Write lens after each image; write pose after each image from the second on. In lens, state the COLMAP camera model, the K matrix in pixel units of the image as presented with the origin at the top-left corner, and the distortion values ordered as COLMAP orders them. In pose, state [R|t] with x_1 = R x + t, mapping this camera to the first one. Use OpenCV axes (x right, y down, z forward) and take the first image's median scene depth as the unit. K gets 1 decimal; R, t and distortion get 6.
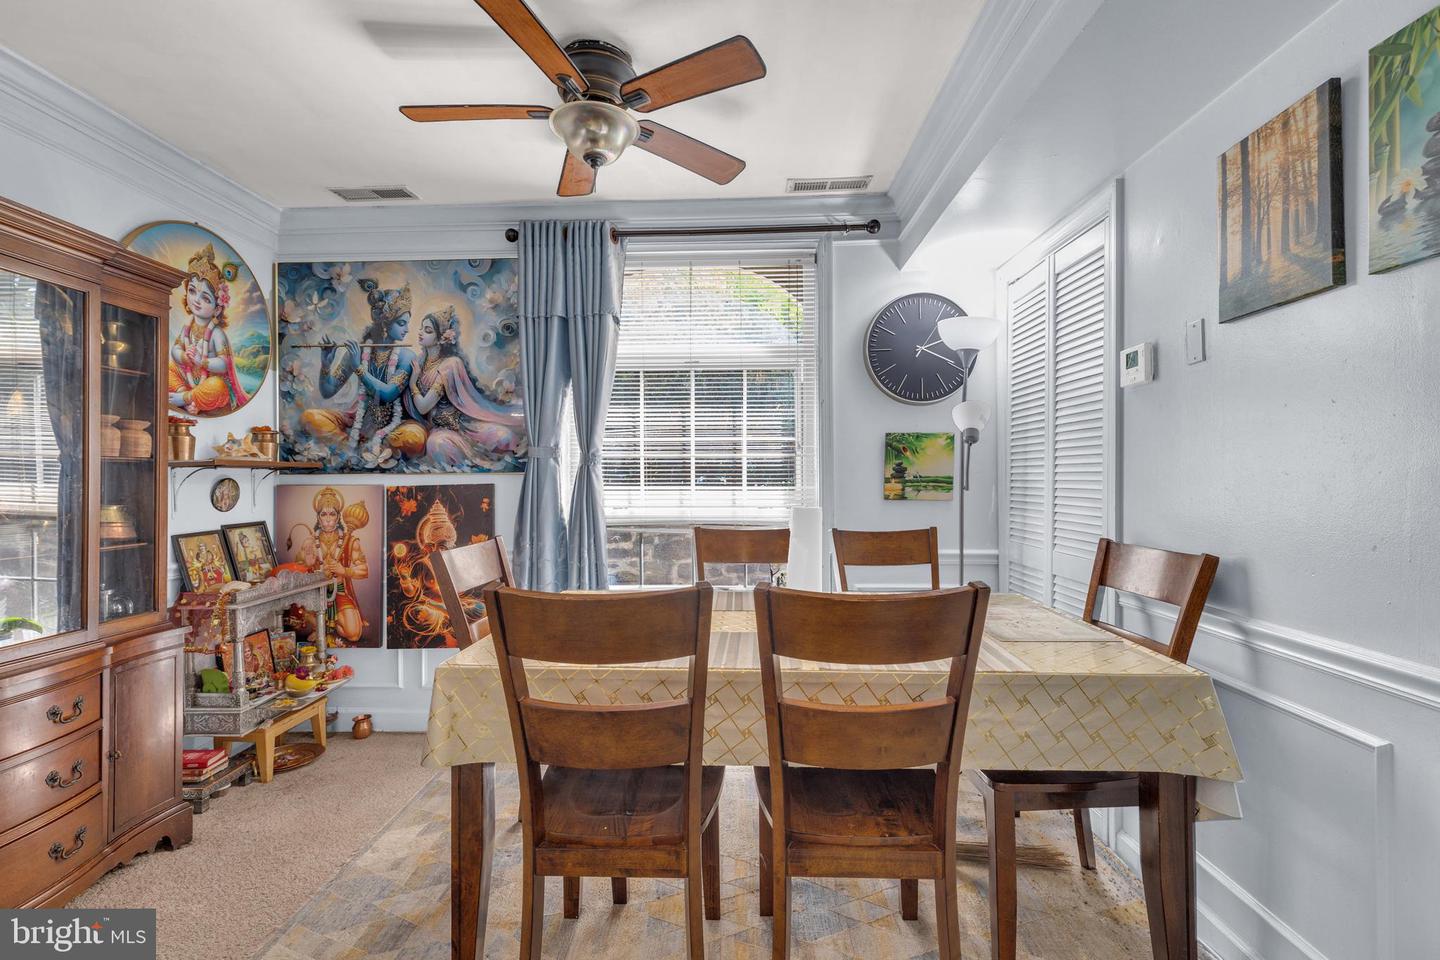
lens RADIAL K [[655.3, 0, 709.9], [0, 655.3, 476.7], [0, 0, 1]] dist [0.002380, 0.000277]
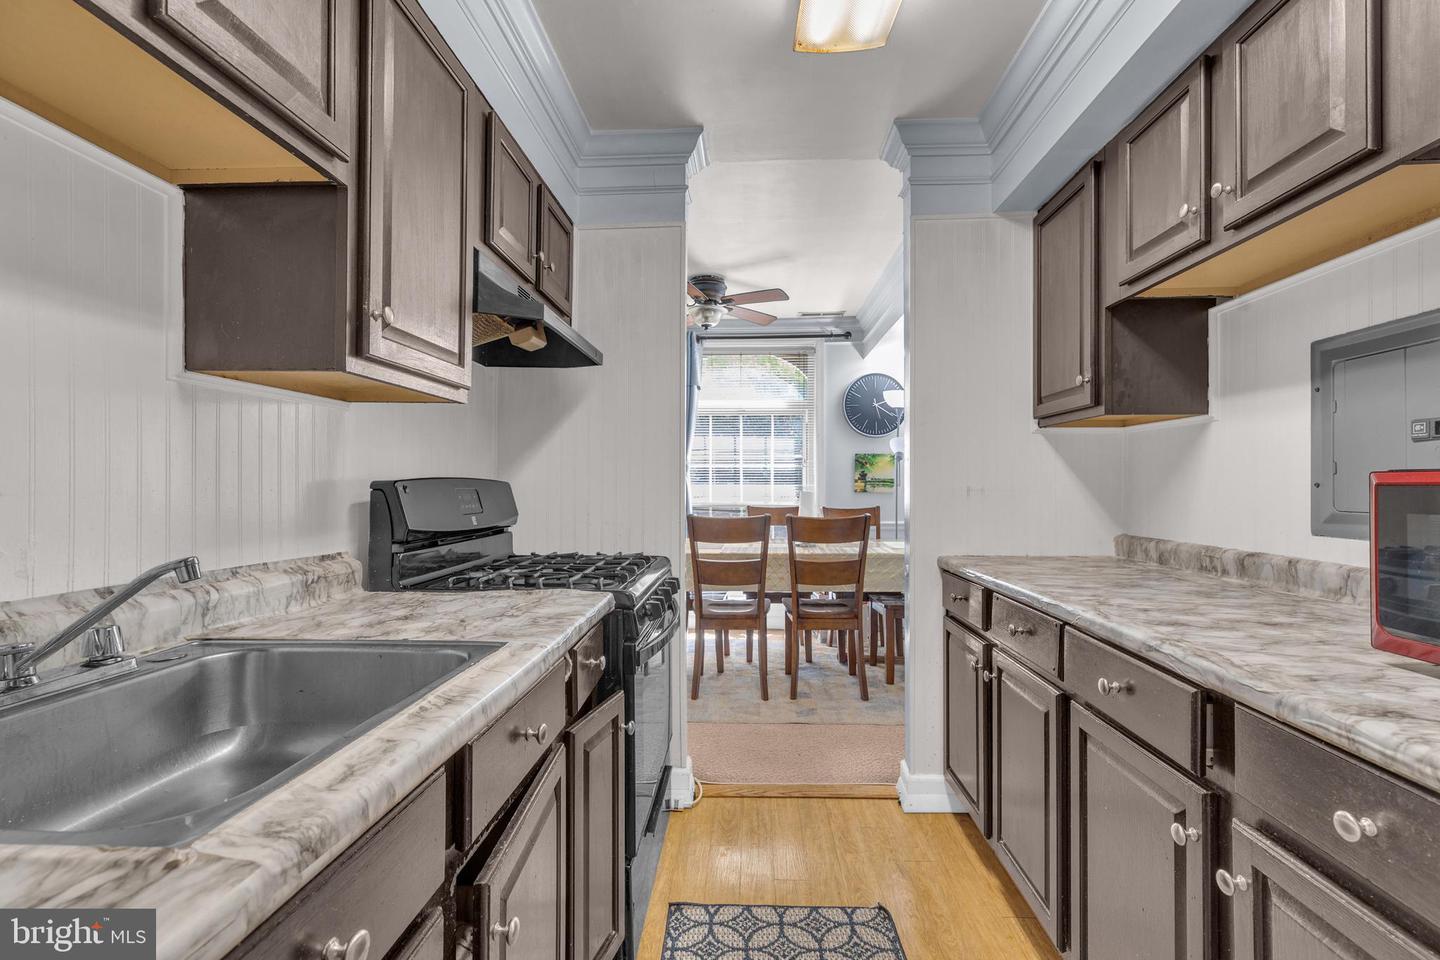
lens RADIAL K [[655.3, 0, 709.9], [0, 655.3, 476.7], [0, 0, 1]] dist [0.002380, 0.000277]
pose [[0.999852, 0.001910, -0.017117, -0.086480], [-0.002104, 0.999933, -0.011354, 0.014835], [0.017094, 0.011389, 0.999789, -0.742518]]
